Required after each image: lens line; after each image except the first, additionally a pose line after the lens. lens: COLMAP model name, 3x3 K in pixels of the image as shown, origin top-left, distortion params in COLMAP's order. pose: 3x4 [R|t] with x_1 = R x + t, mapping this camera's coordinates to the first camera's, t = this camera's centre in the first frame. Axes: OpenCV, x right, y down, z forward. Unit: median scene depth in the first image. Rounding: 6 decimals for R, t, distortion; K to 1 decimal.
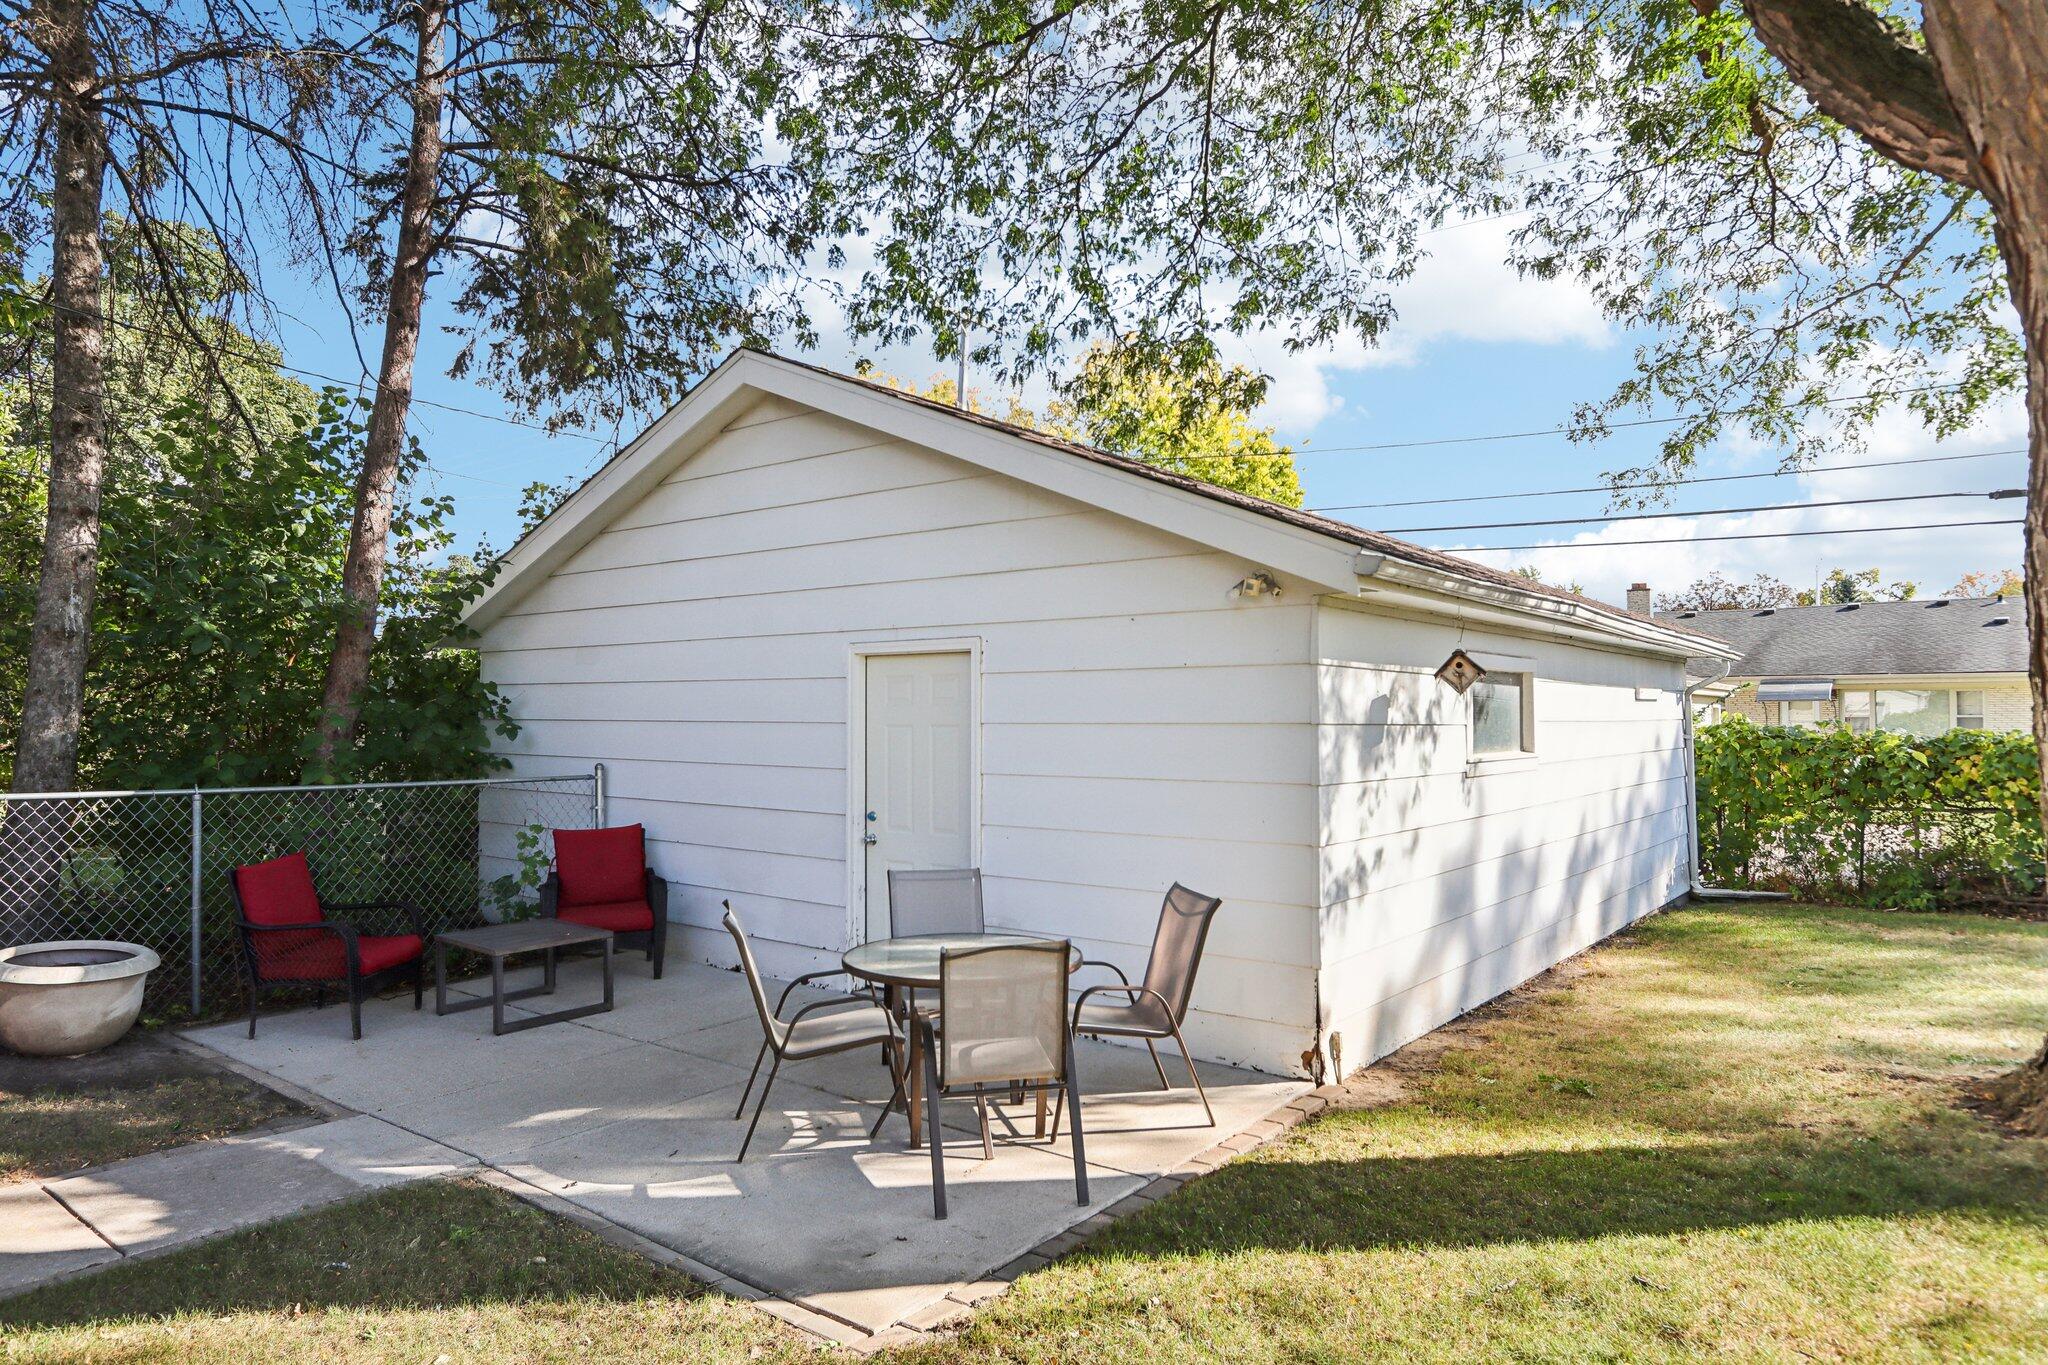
lens RADIAL K [[1253.6, 0, 1026.5], [0, 1253.6, 712.7], [0, 0, 1]] dist [-0.000442, -0.000183]
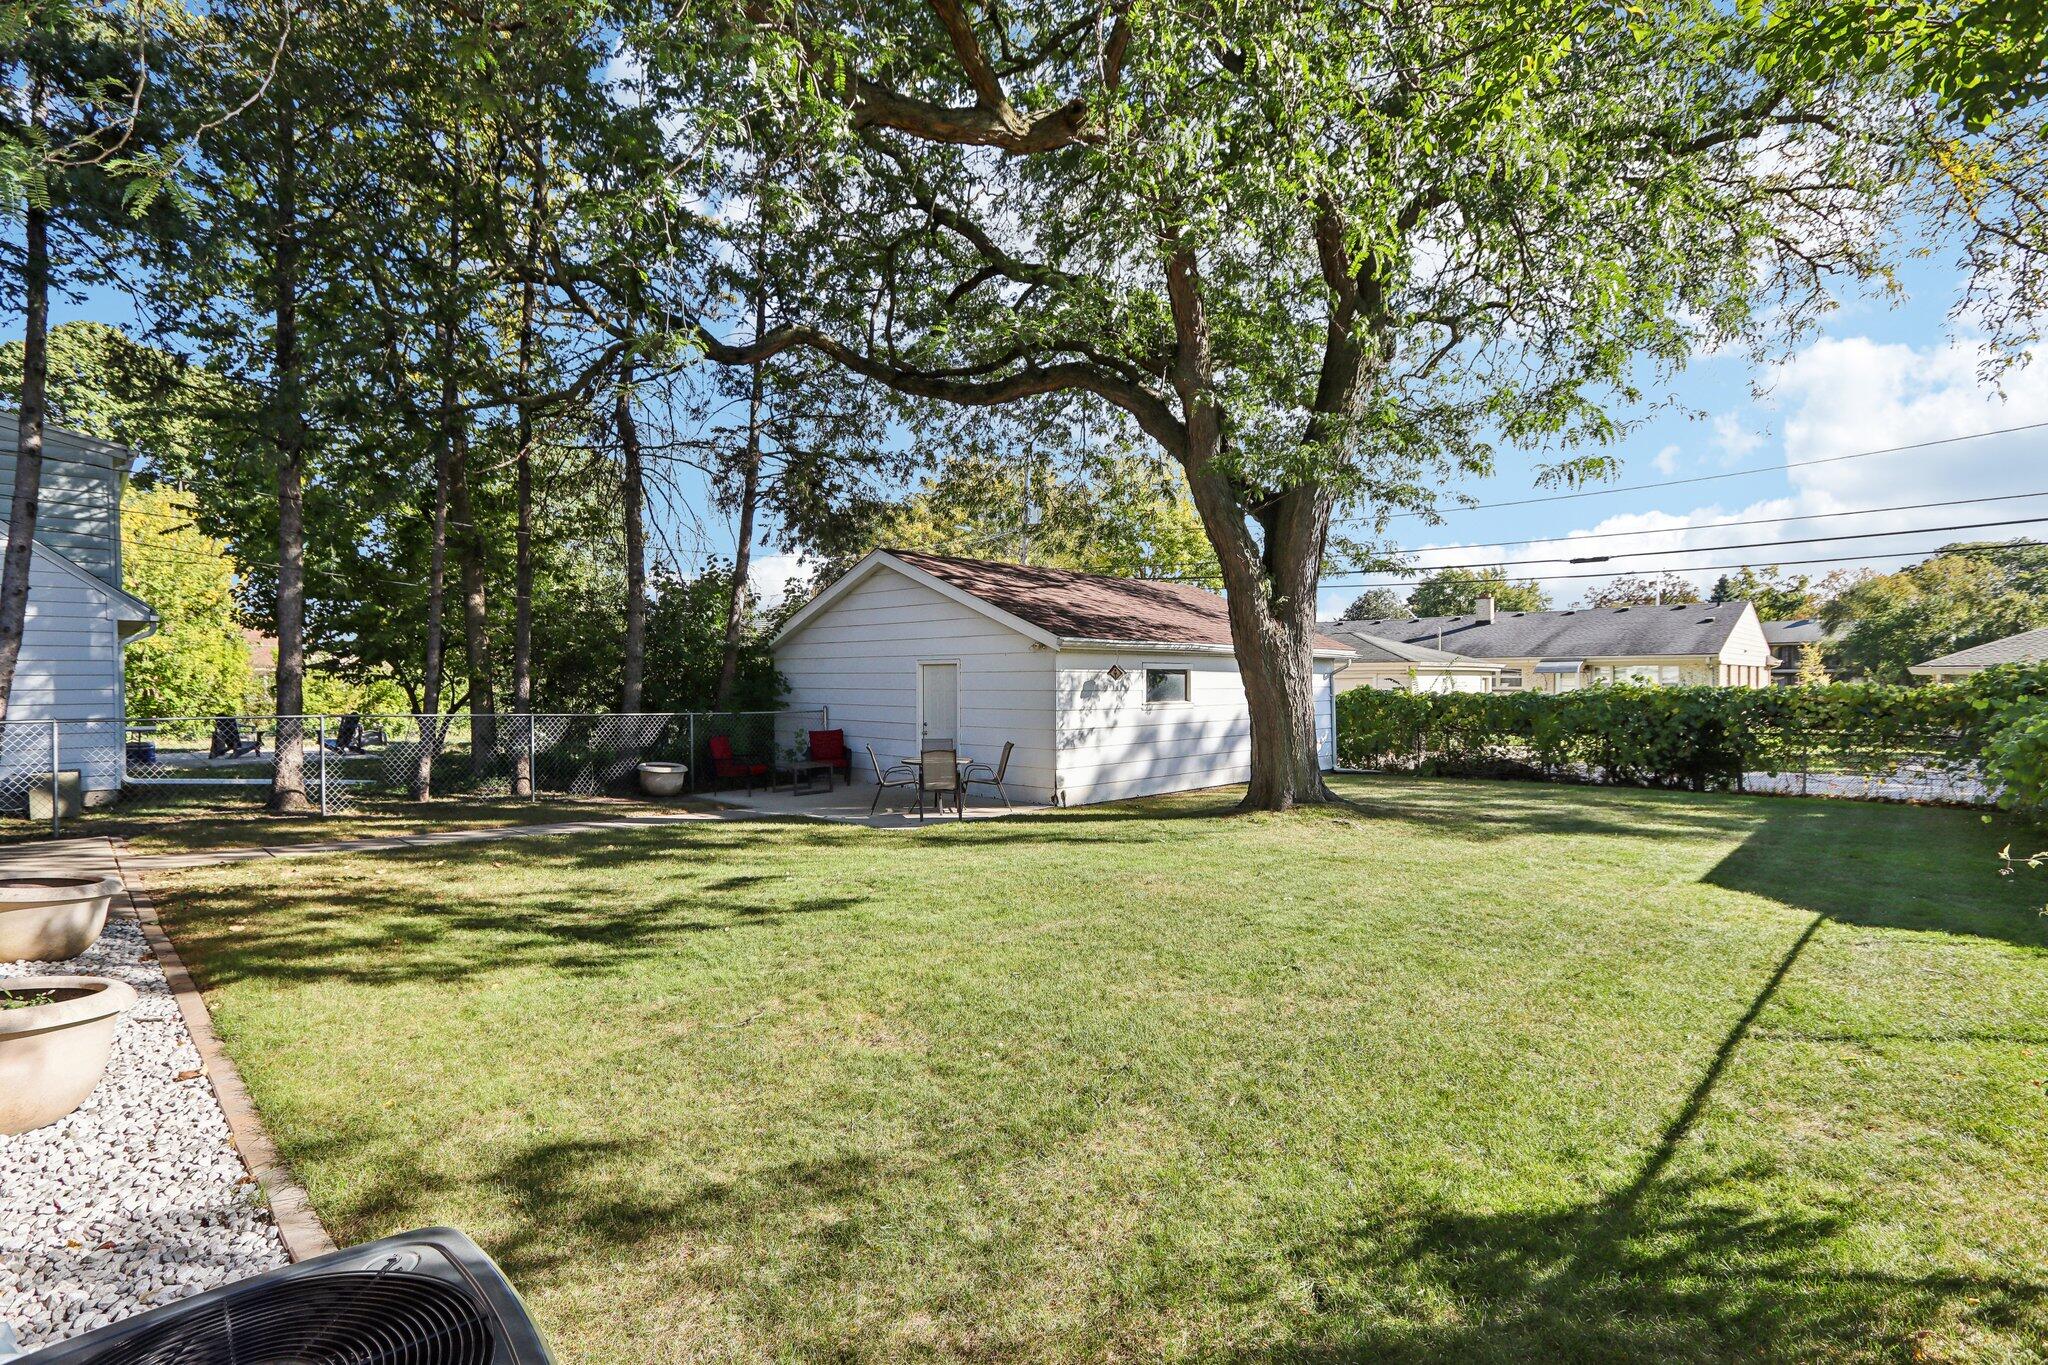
lens RADIAL K [[968.8, 0, 1022.3], [0, 968.8, 704.1], [0, 0, 1]] dist [-0.007250, 0.000484]
pose [[0.993833, -0.003248, -0.110844, 0.263581], [0.006818, 0.999470, 0.031841, -0.019450], [0.110682, -0.032400, 0.993328, -0.870029]]
